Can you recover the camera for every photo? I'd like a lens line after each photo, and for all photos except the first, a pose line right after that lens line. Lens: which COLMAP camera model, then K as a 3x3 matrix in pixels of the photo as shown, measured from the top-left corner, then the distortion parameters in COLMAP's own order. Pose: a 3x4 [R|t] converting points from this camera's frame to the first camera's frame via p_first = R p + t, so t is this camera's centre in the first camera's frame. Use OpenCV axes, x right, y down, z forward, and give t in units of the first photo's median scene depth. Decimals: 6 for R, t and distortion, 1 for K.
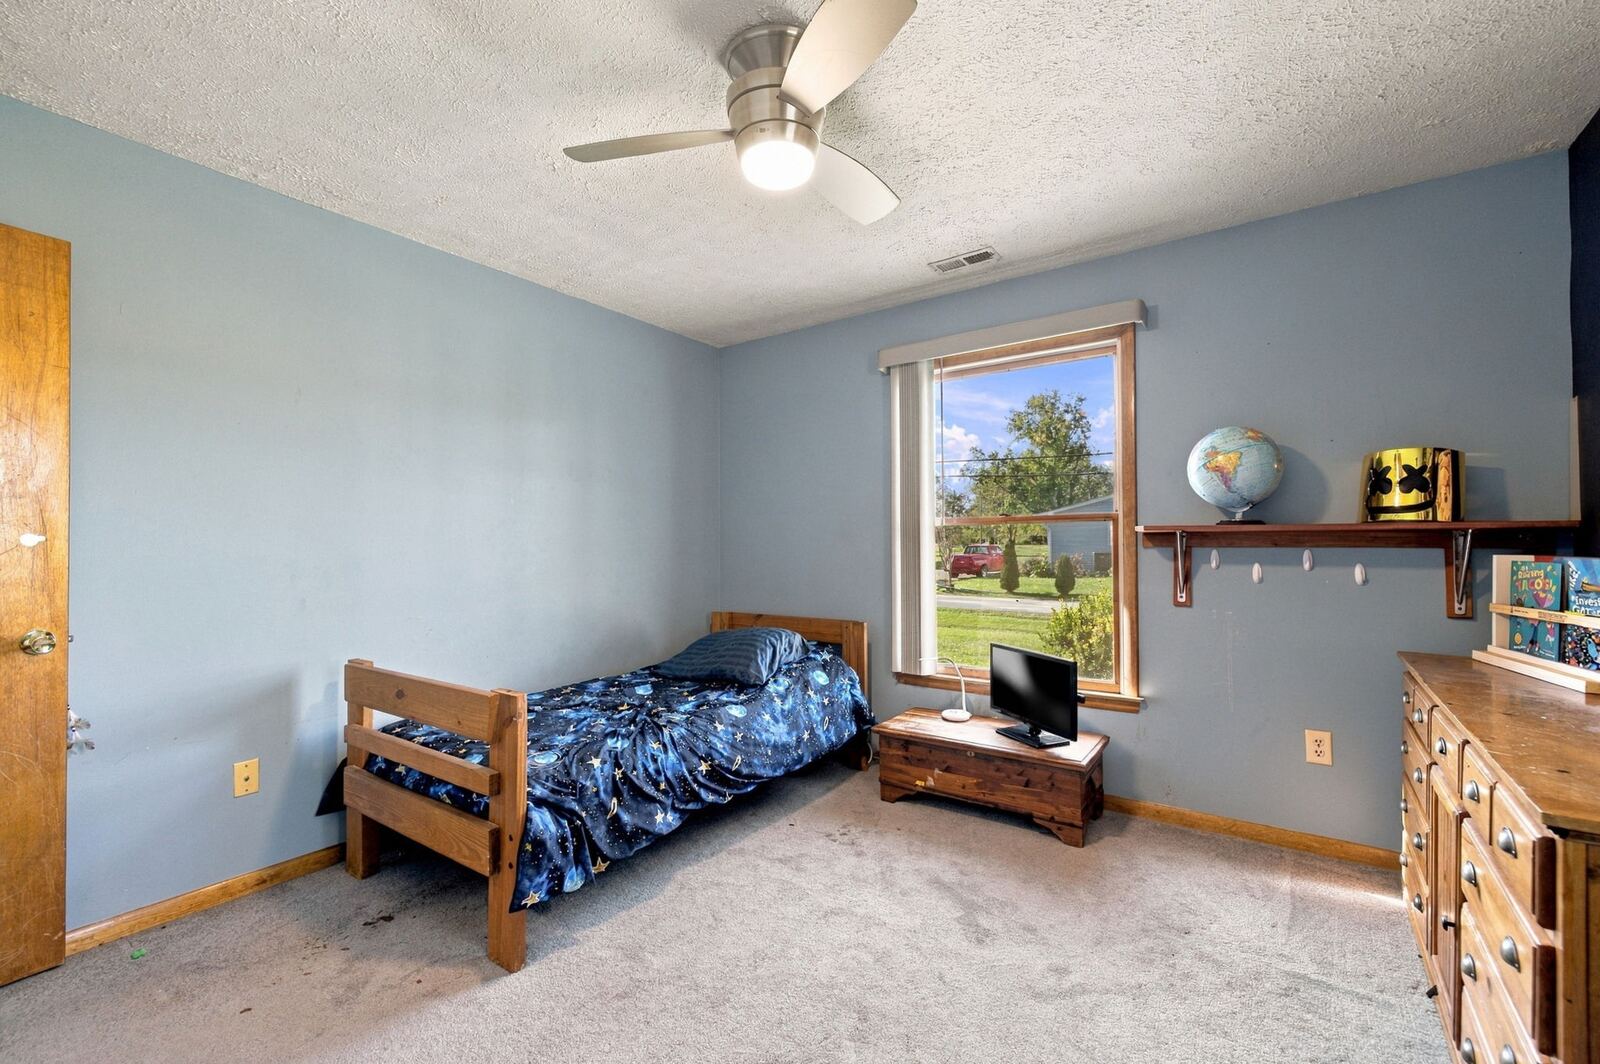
lens RADIAL K [[682.0, 0, 807.0], [0, 682.0, 534.3], [0, 0, 1]] dist [0.000125, -0.000156]
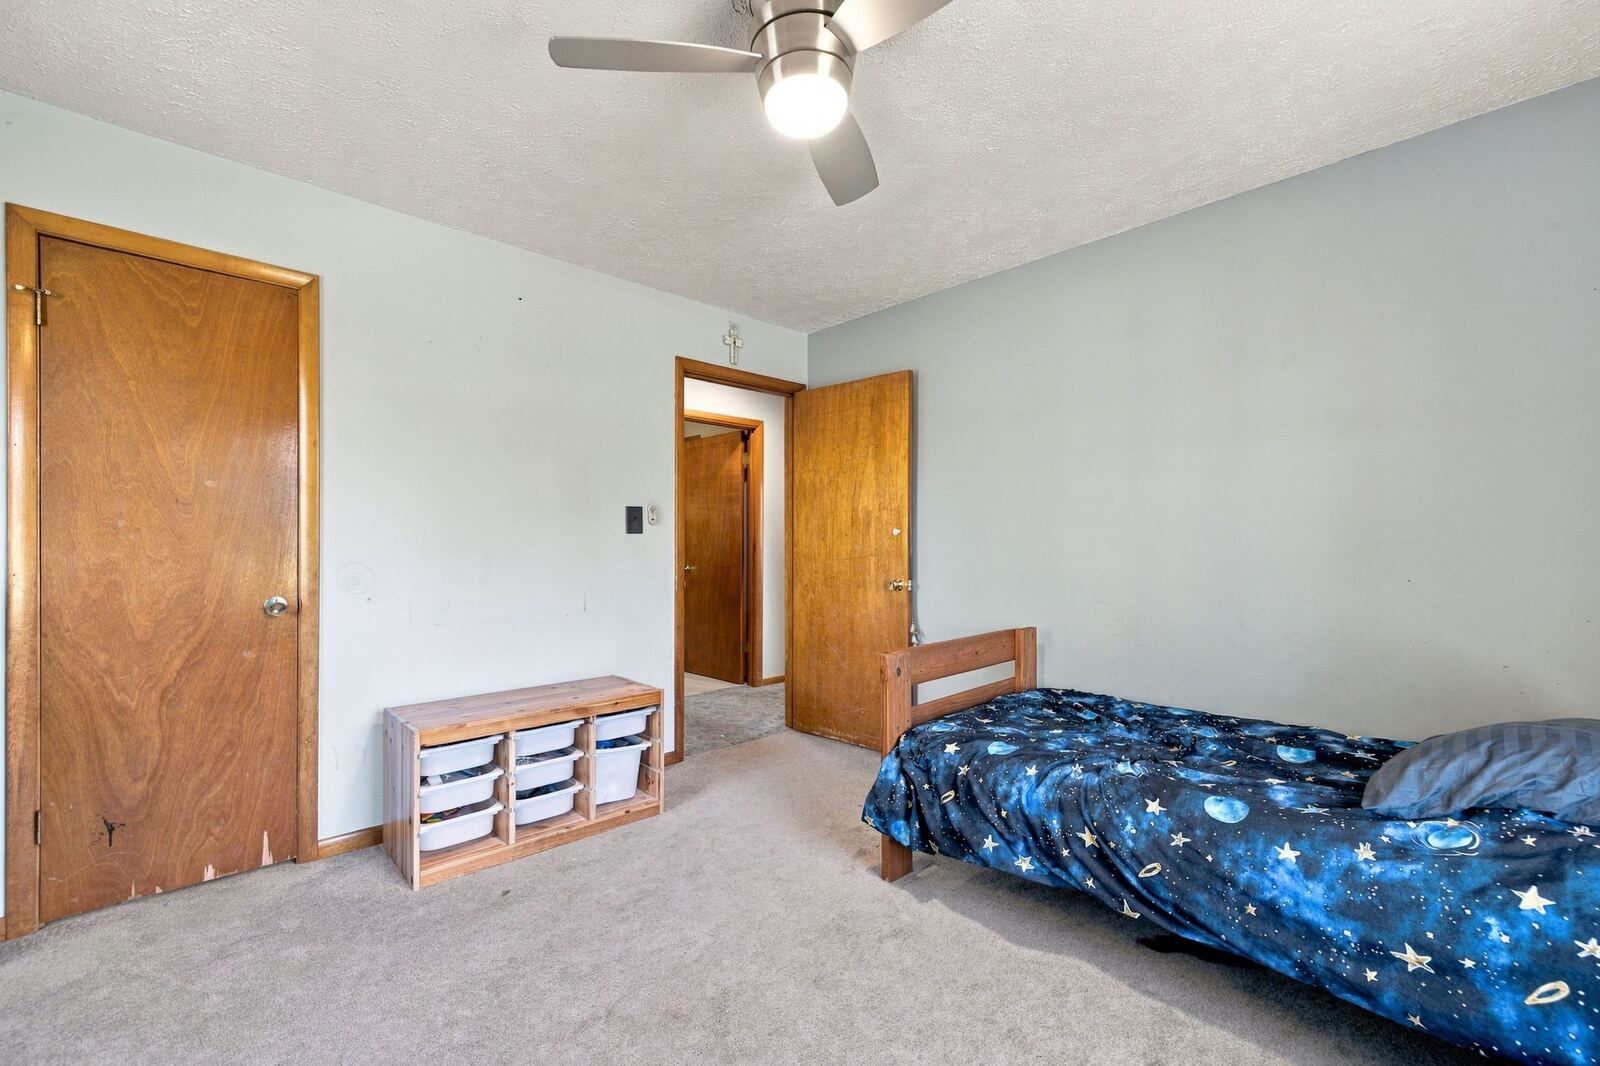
lens RADIAL K [[682.0, 0, 807.0], [0, 682.0, 535.3], [0, 0, 1]] dist [0.000125, -0.000156]
pose [[-0.164349, 0.012435, -0.986324, 0.596176], [0.009208, 0.999896, 0.011072, 0.011558], [0.986359, -0.007262, -0.164447, 0.818418]]
